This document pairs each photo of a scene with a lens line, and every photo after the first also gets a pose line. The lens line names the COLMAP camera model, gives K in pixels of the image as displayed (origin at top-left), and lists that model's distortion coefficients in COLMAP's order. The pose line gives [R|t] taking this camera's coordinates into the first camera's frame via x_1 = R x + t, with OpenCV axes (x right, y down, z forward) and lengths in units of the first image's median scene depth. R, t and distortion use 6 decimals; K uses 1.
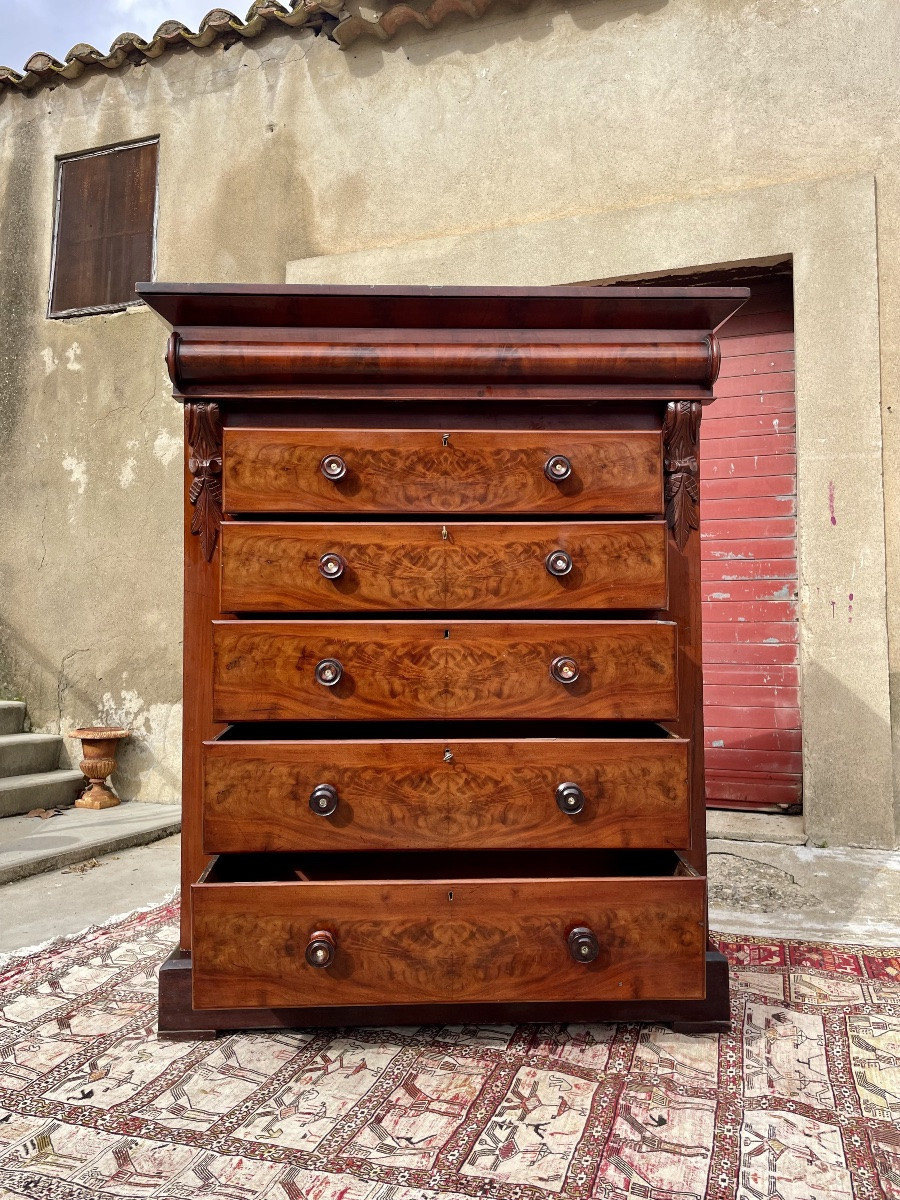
lens RADIAL K [[905.1, 0, 447.6], [0, 905.1, 585.9], [0, 0, 1]] dist [0.087666, -0.118758]
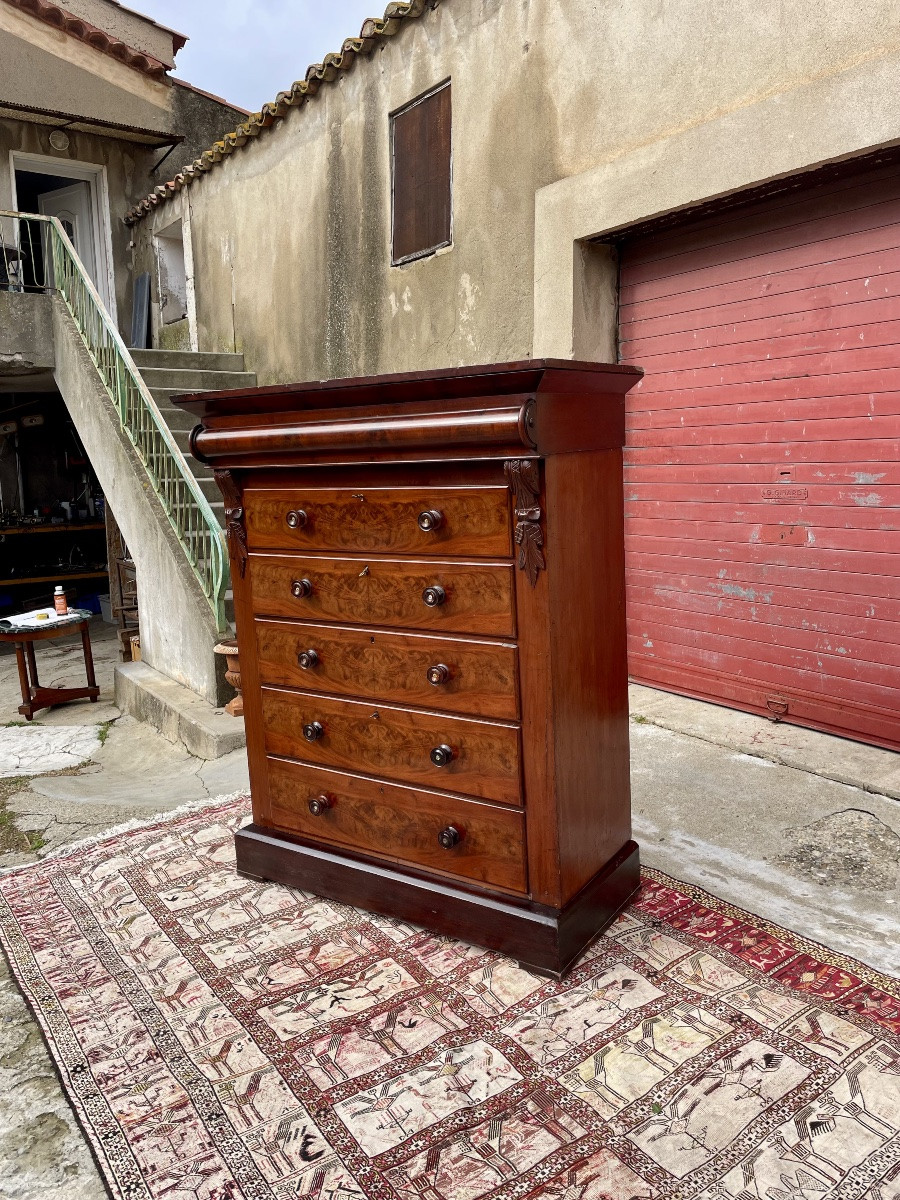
lens RADIAL K [[902.2, 0, 442.1], [0, 902.2, 585.1], [0, 0, 1]] dist [0.090282, -0.119165]
pose [[0.806905, 0.057329, -0.587893, 0.871084], [0.072588, 0.978111, 0.195011, -0.283799], [0.586205, -0.200029, 0.785081, 0.054327]]
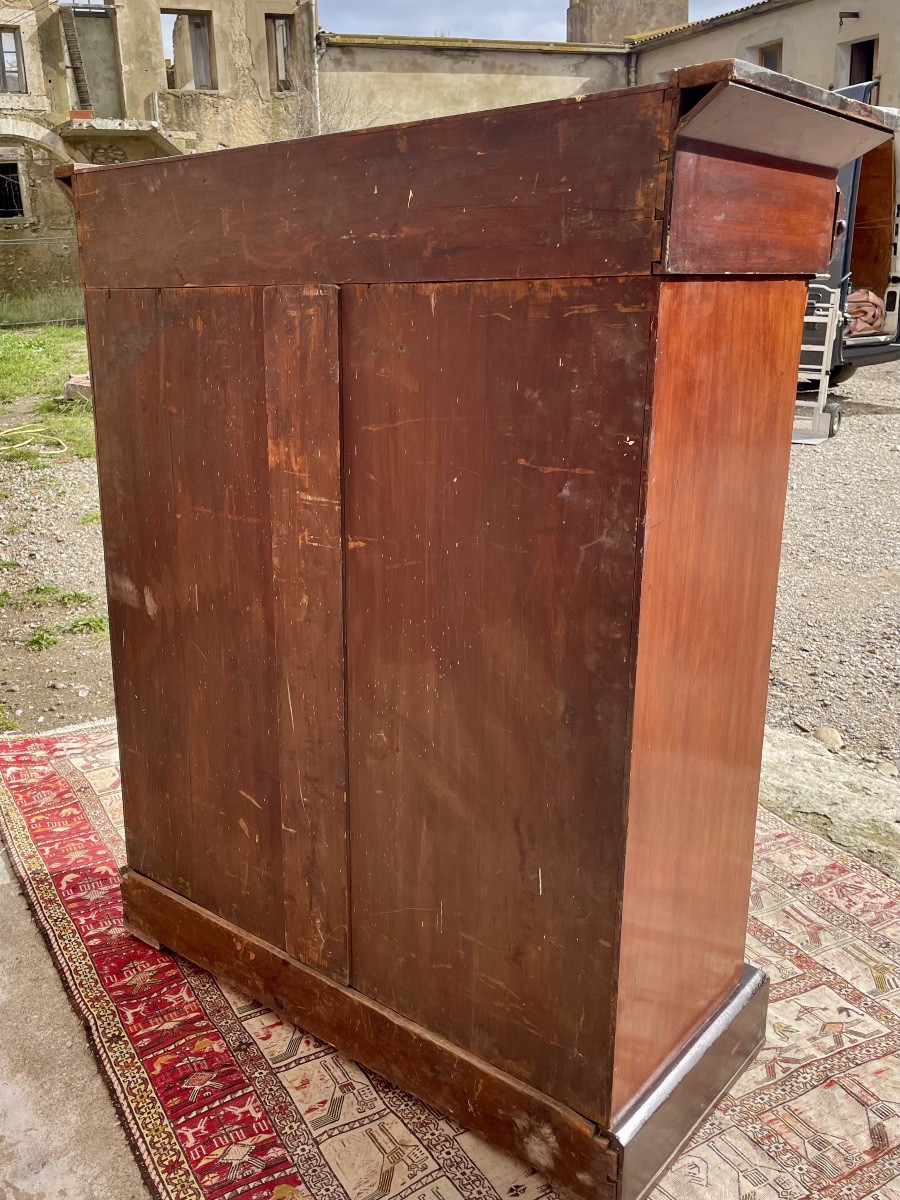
lens RADIAL K [[1068.5, 0, 352.0], [0, 1068.5, 599.4], [0, 0, 1]] dist [0.112216, -0.155254]
pose [[-0.723524, -0.176534, 0.667345, -0.639730], [-0.008808, 0.969029, 0.246790, -0.171473], [-0.690243, 0.172681, -0.702670, 1.900729]]
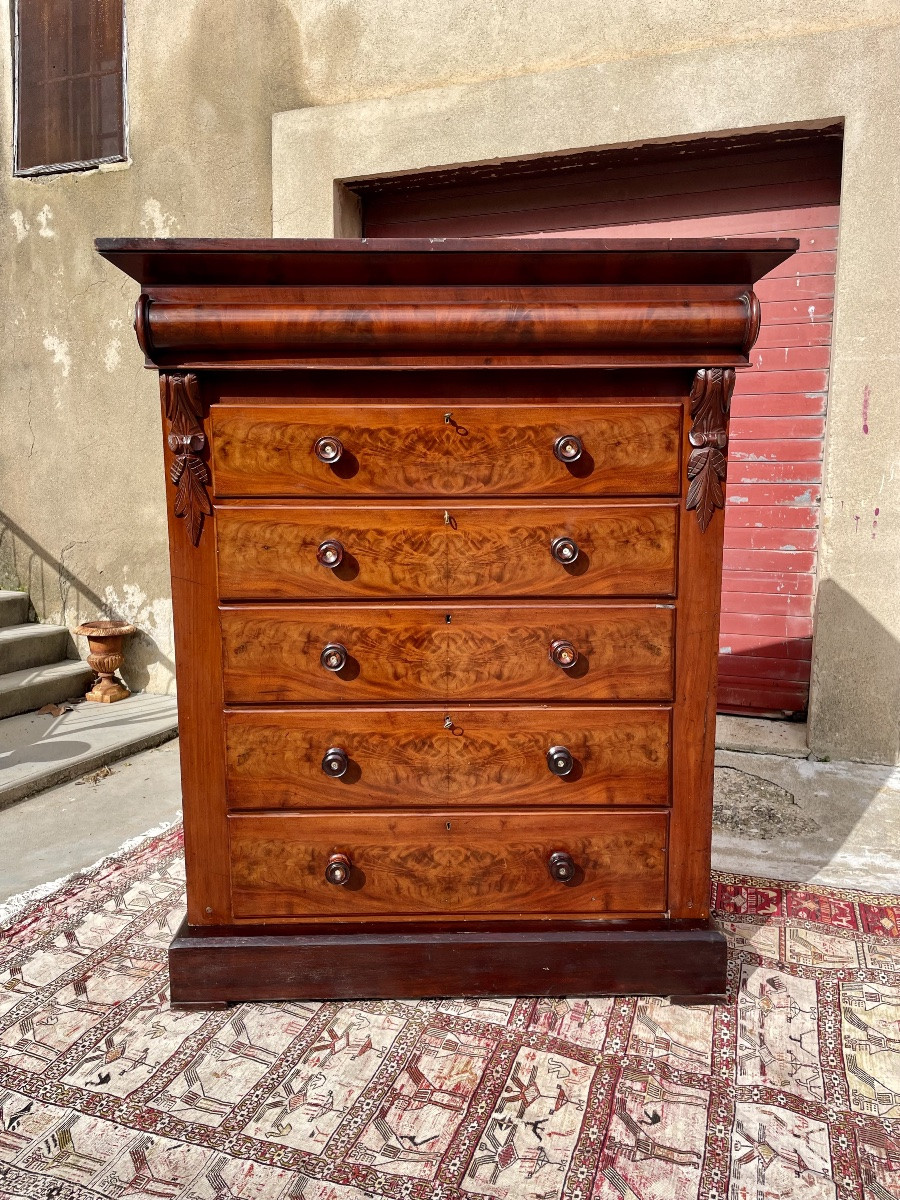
lens RADIAL K [[904.7, 0, 440.5], [0, 904.7, 591.3], [0, 0, 1]] dist [0.087239, -0.116916]
pose [[0.999891, 0.001518, -0.014656, 0.003494], [0.001400, 0.980392, 0.197053, -0.170619], [0.014667, -0.197053, 0.980283, 0.079915]]
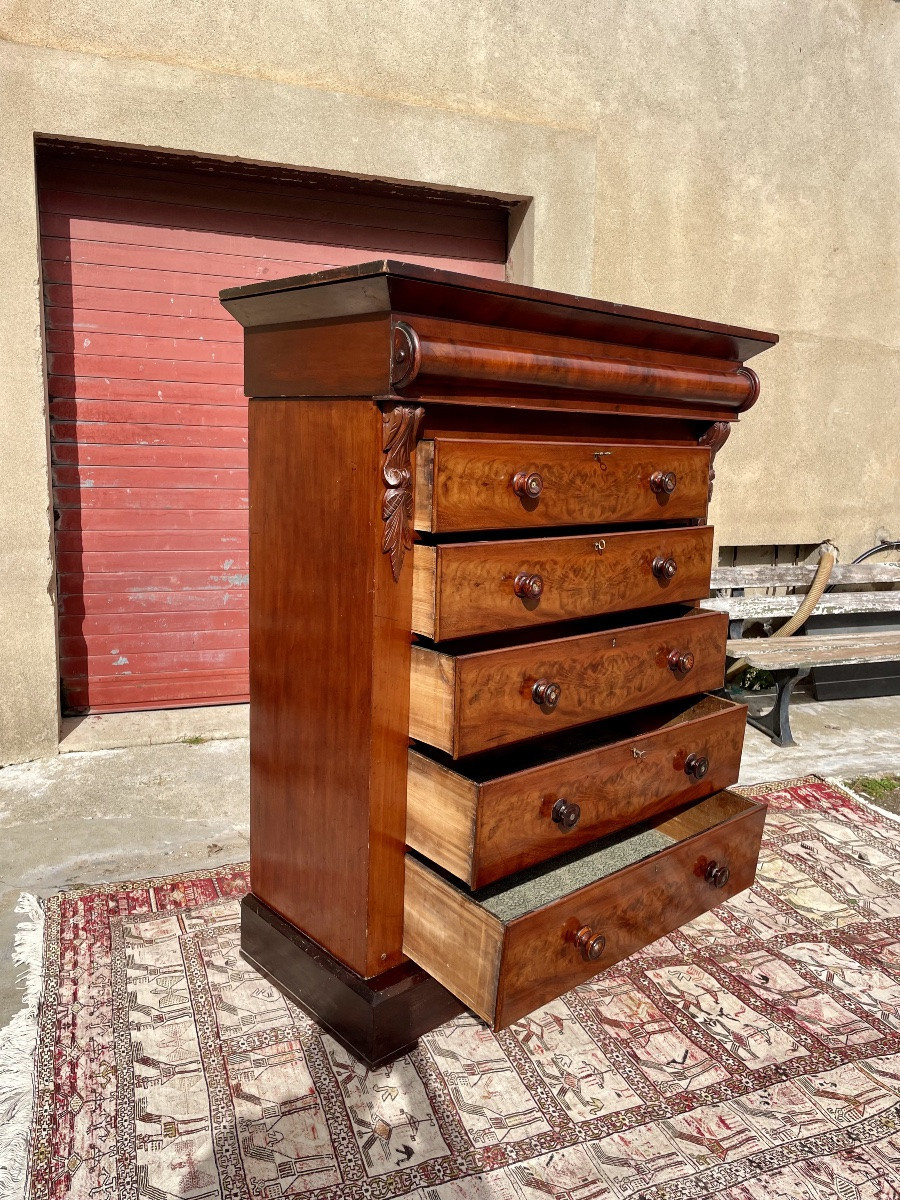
lens RADIAL K [[905.9, 0, 444.1], [0, 905.9, 595.0], [0, 0, 1]] dist [0.086237, -0.116677]
pose [[0.769428, -0.079571, 0.633758, -0.824771], [-0.059871, 0.978857, 0.195588, -0.199425], [-0.635921, -0.188435, 0.748396, 0.304049]]
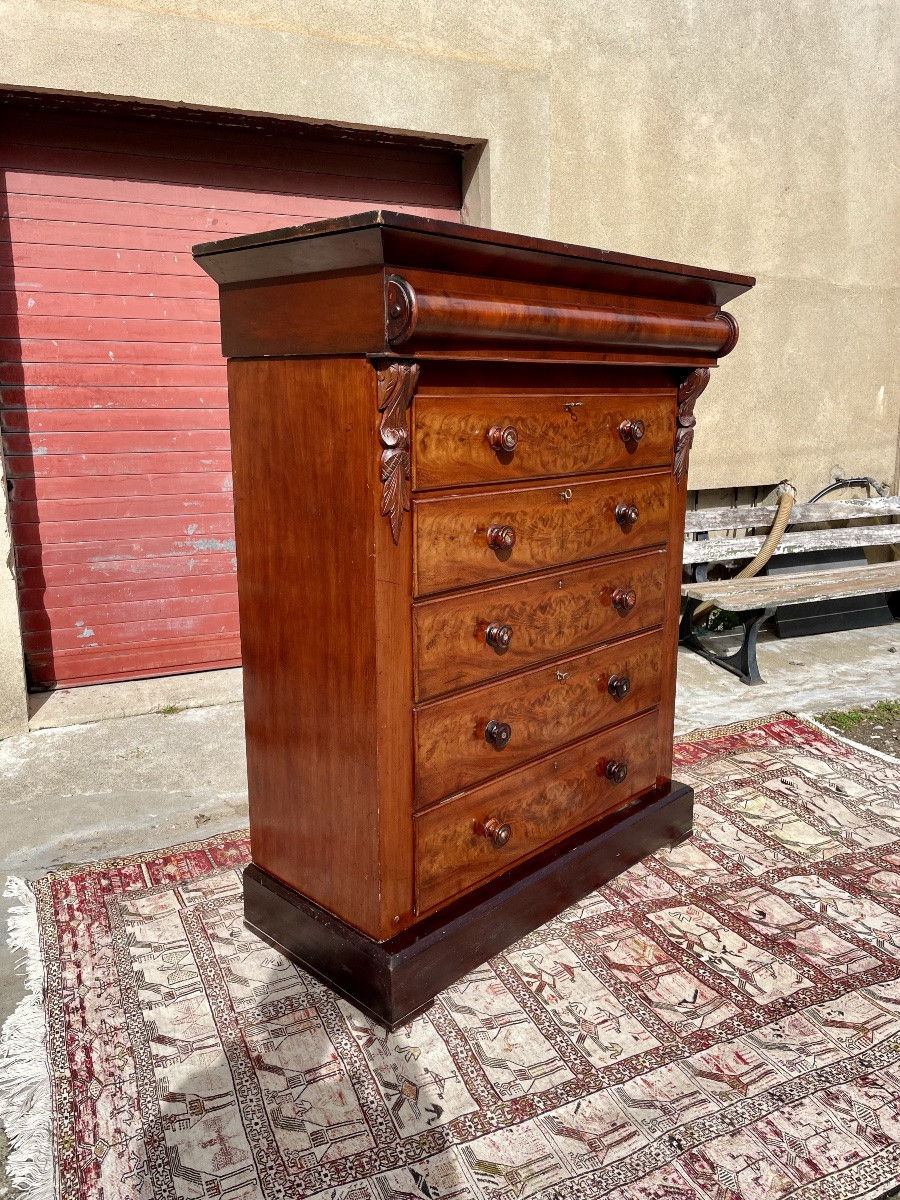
lens RADIAL K [[903.7, 0, 444.9], [0, 903.7, 585.8], [0, 0, 1]] dist [0.089468, -0.119920]
pose [[0.725854, -0.140465, 0.673354, -0.854692], [-0.030009, 0.971529, 0.235014, -0.202636], [-0.687194, -0.190792, 0.700972, 0.354965]]
